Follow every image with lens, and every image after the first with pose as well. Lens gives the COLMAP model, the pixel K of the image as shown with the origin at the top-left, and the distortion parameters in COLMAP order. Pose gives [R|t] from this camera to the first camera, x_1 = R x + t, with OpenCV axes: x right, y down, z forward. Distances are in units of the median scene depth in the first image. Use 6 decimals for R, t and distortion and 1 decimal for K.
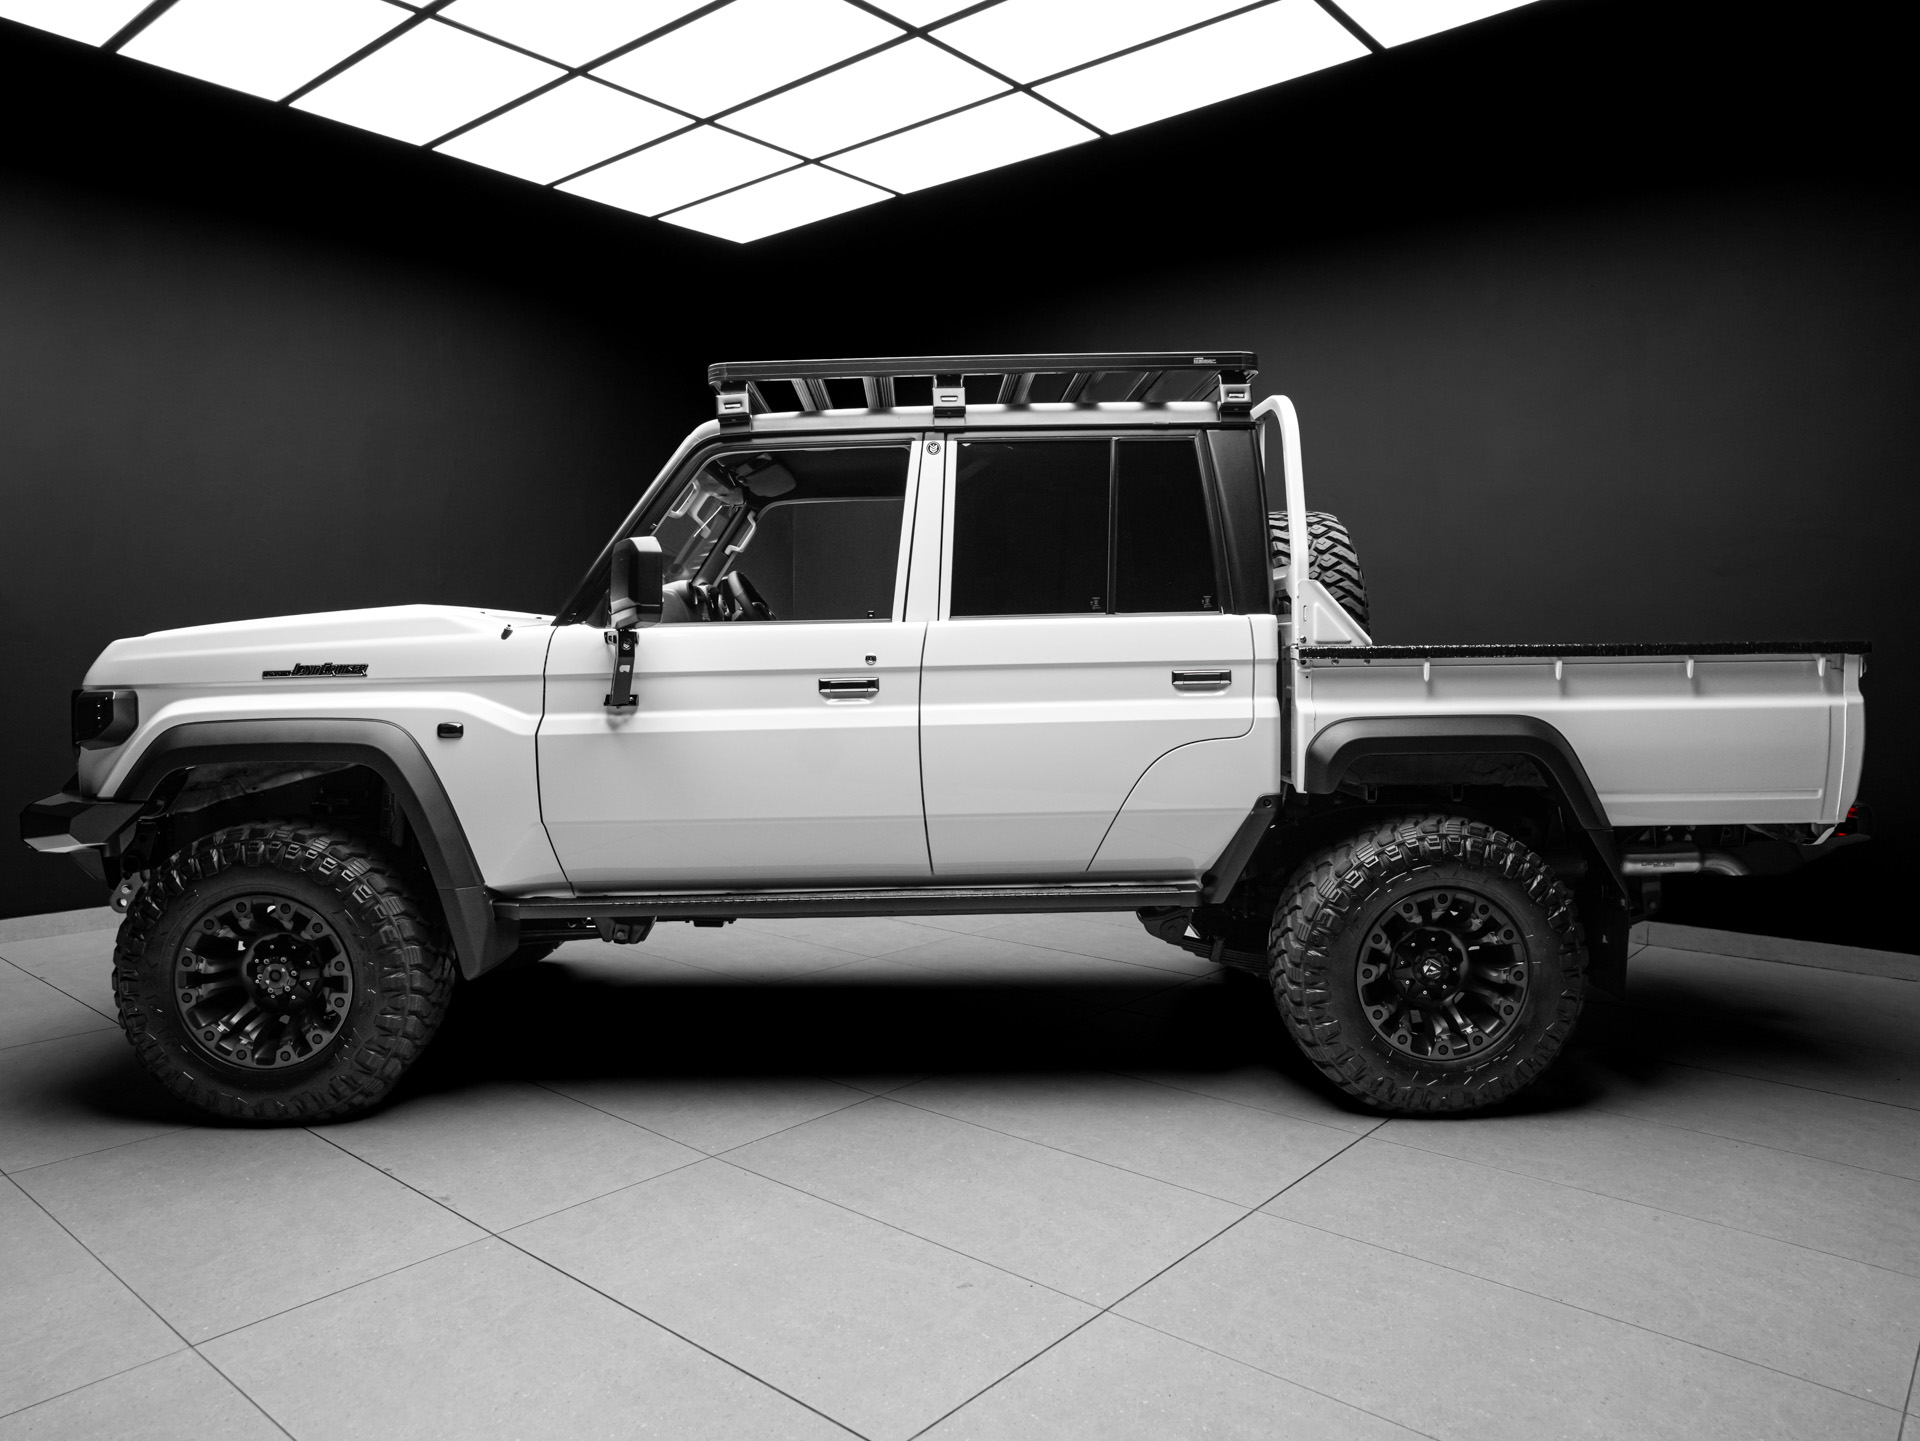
lens RADIAL K [[1317.0, 0, 960.0], [0, 1317.0, 720.5], [0, 0, 1]] dist [-0.044045, 0.058821]
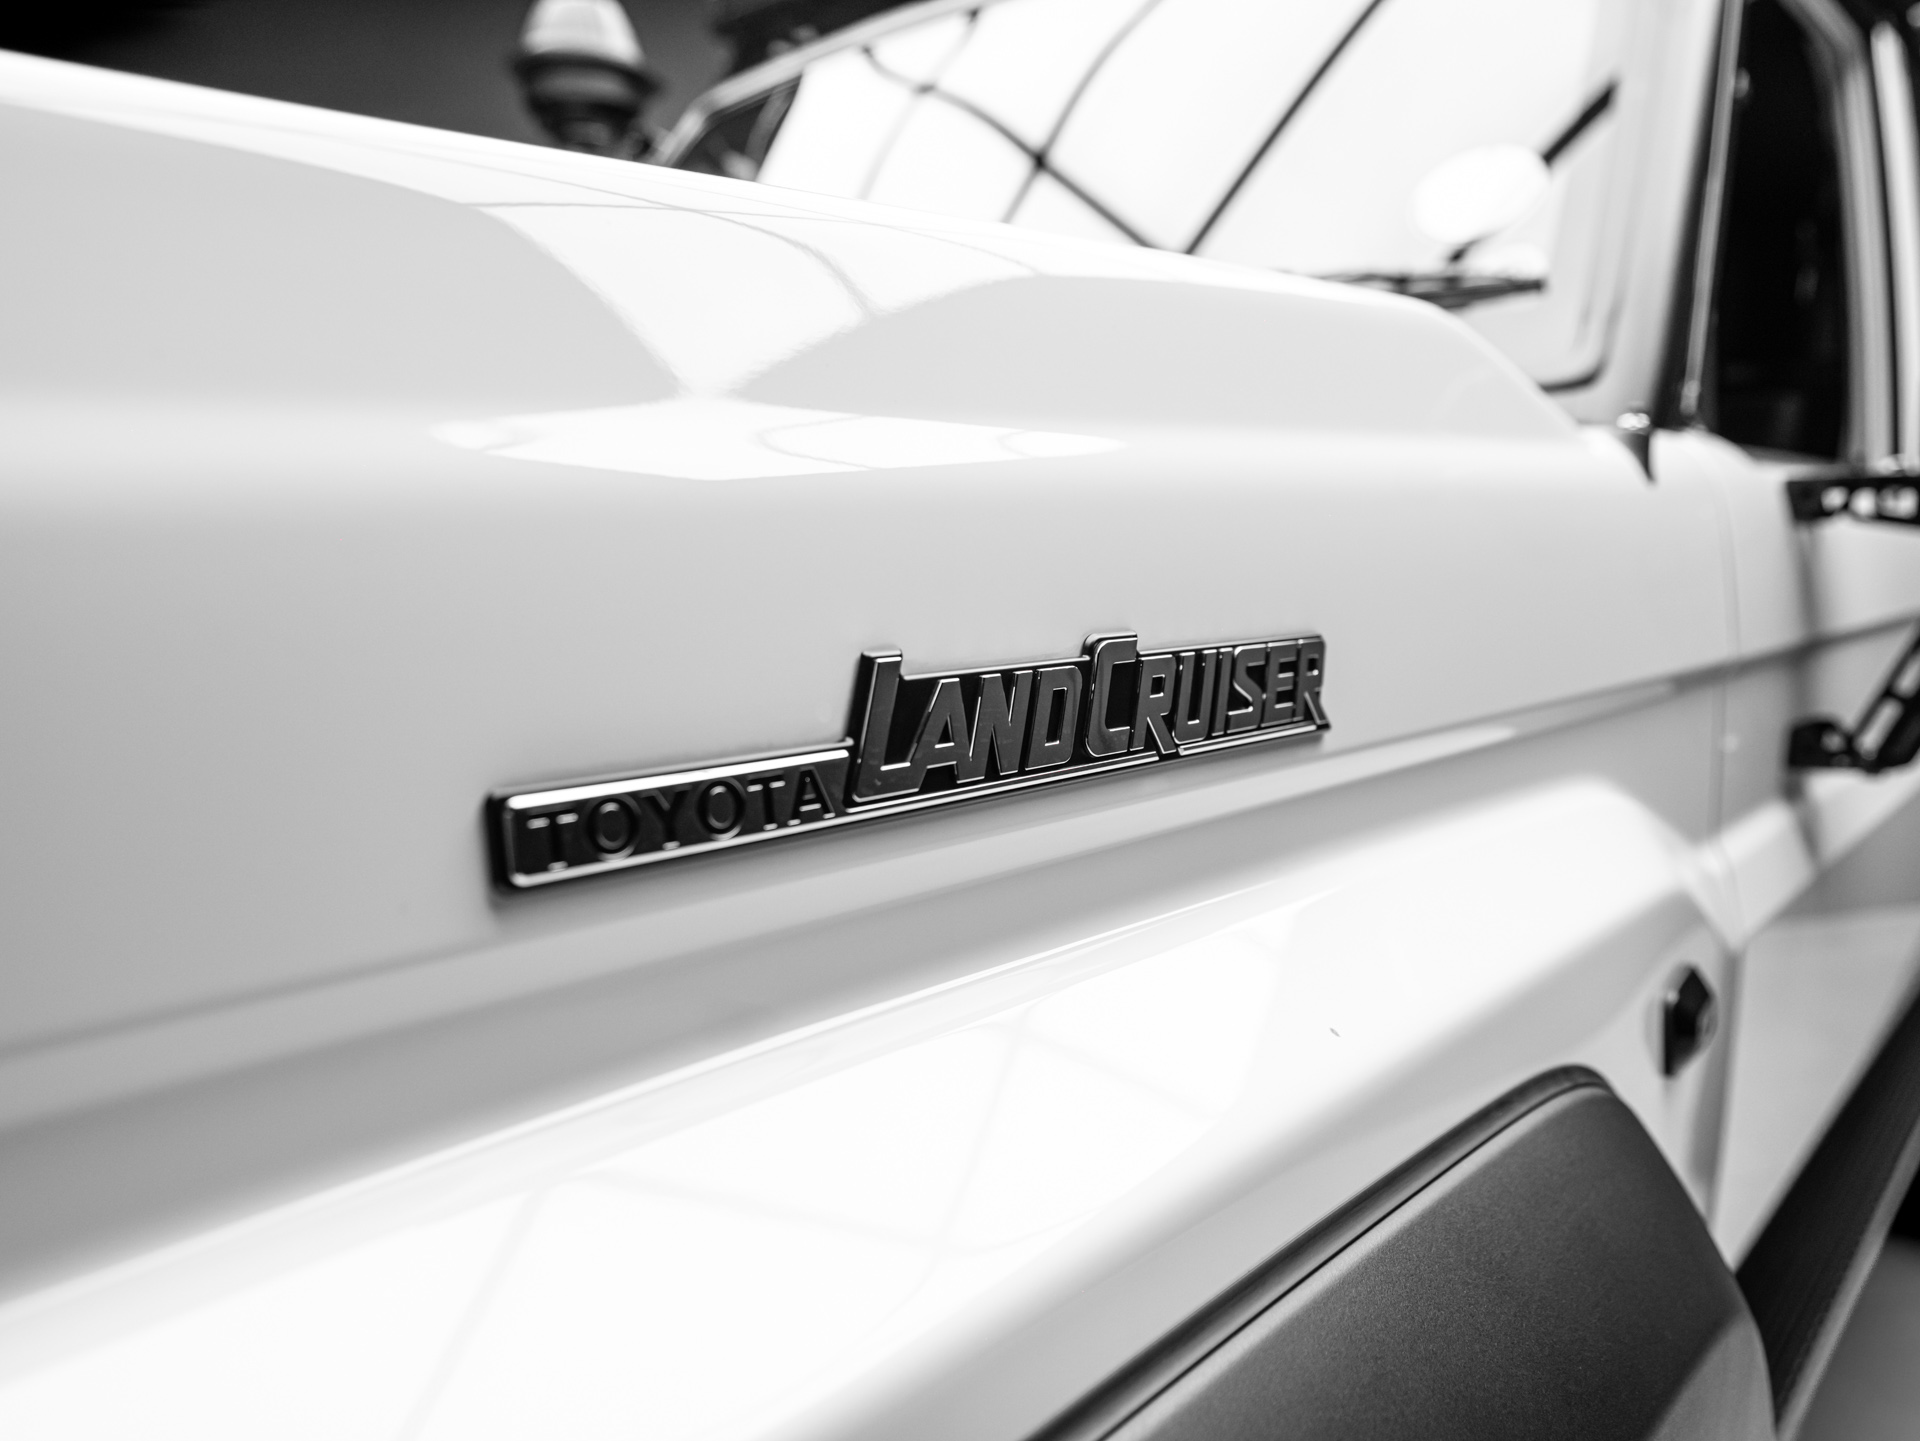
lens RADIAL K [[1366.3, 0, 960.0], [0, 1366.3, 720.5], [0, 0, 1]] dist [-0.041102, 0.066113]
pose [[0.688703, -0.085259, 0.720014, -0.568768], [0.021255, 0.995009, 0.097491, -0.048217], [-0.724732, -0.051839, 0.687078, 0.935360]]
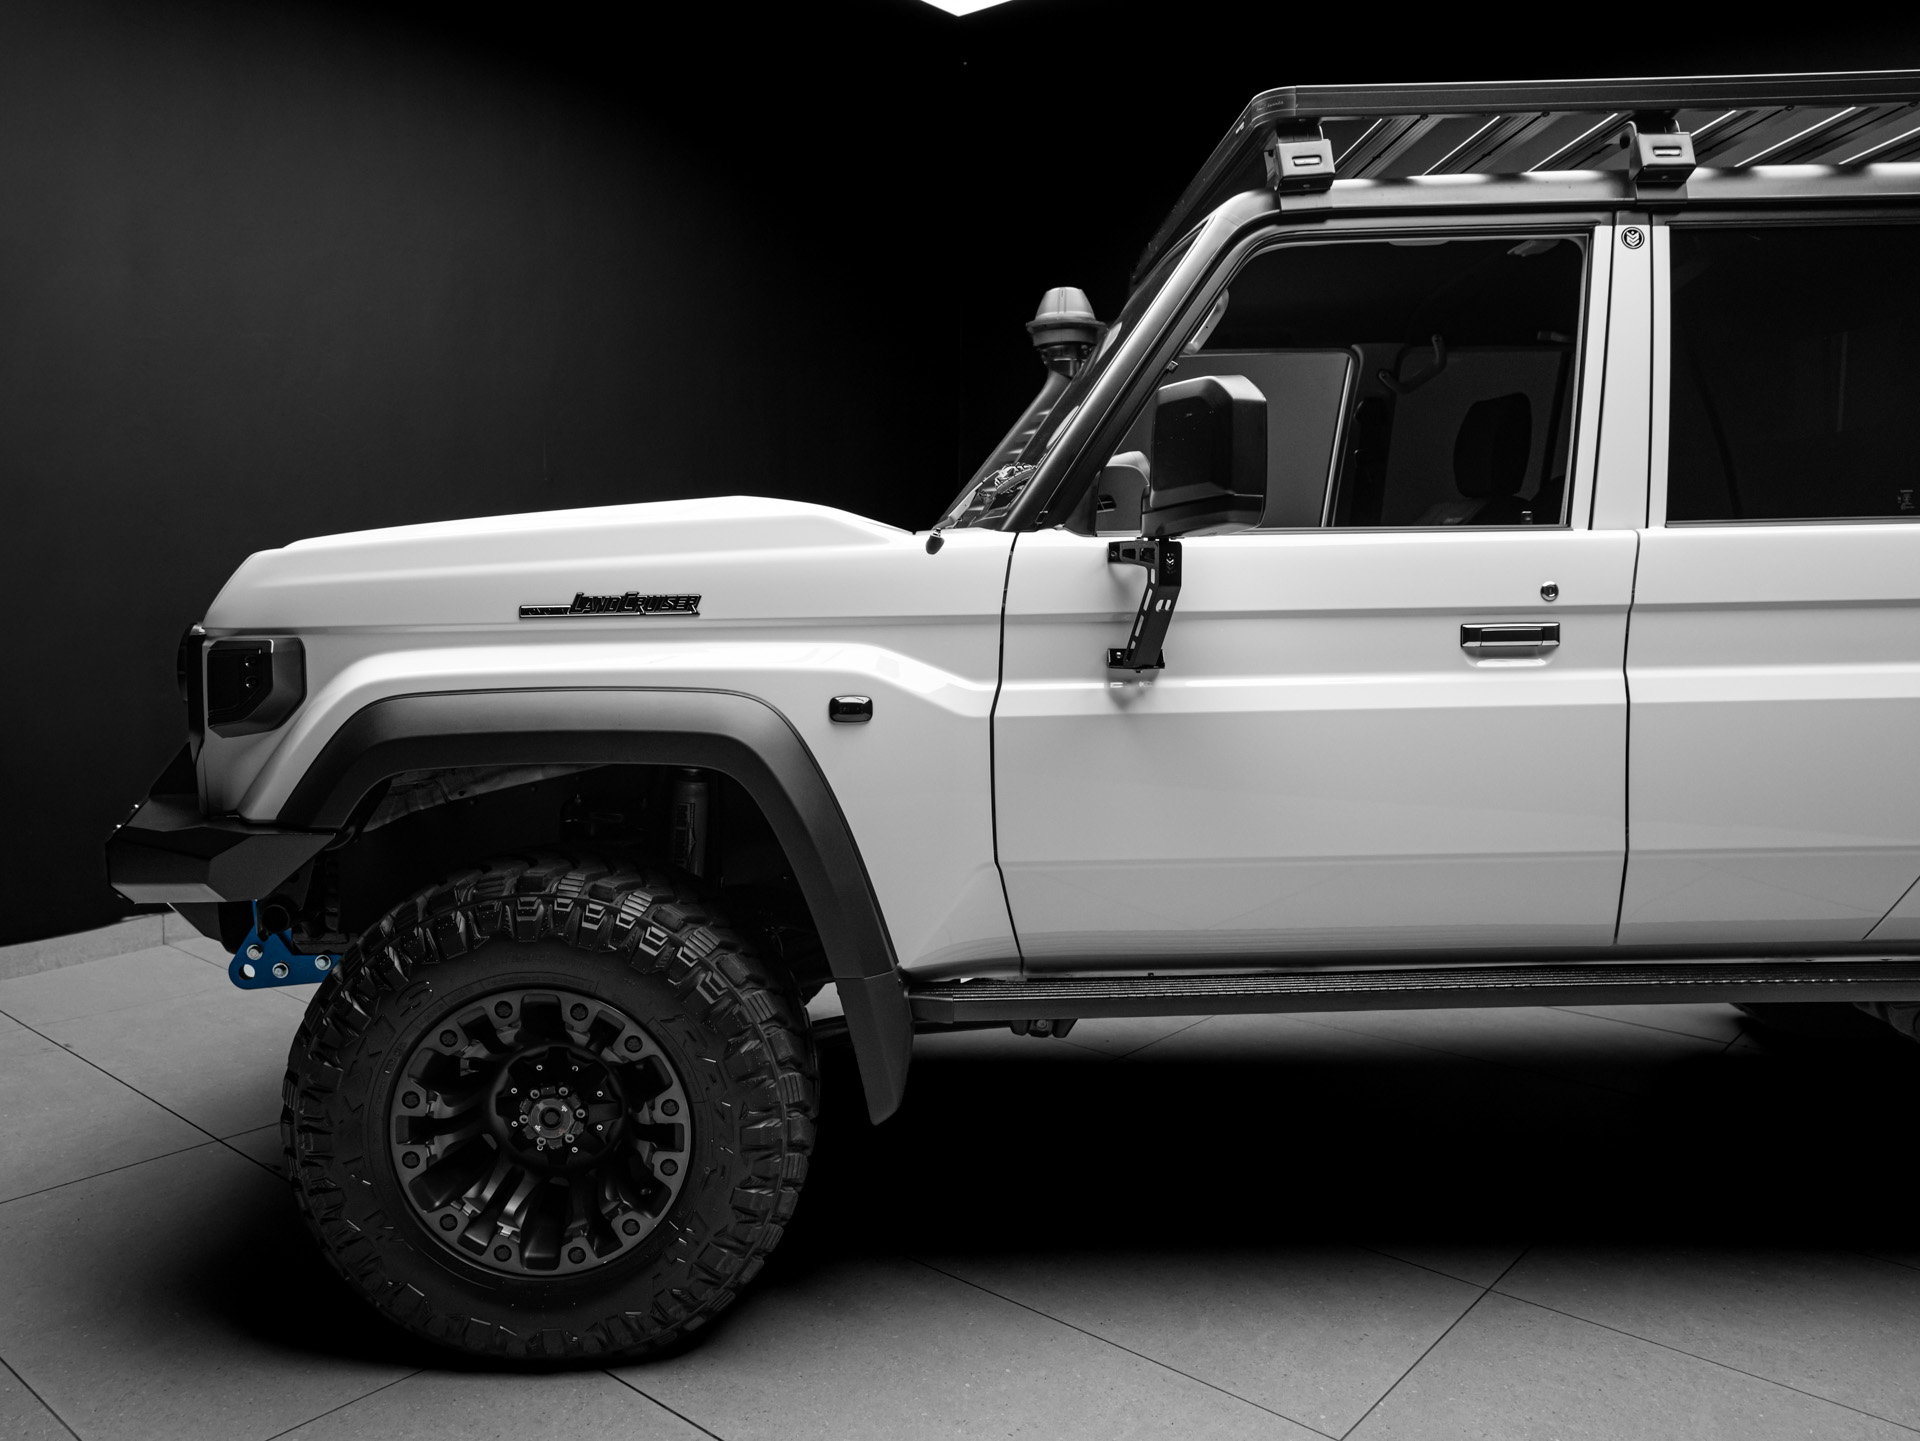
lens RADIAL K [[1457.8, 0, 960.0], [0, 1457.8, 720.5], [0, 0, 1]] dist [-0.028242, 0.067688]
pose [[0.999952, 0.004677, 0.008644, -0.341184], [-0.005090, 0.998817, 0.048365, -0.018869], [-0.008407, -0.048407, 0.998792, 0.341688]]
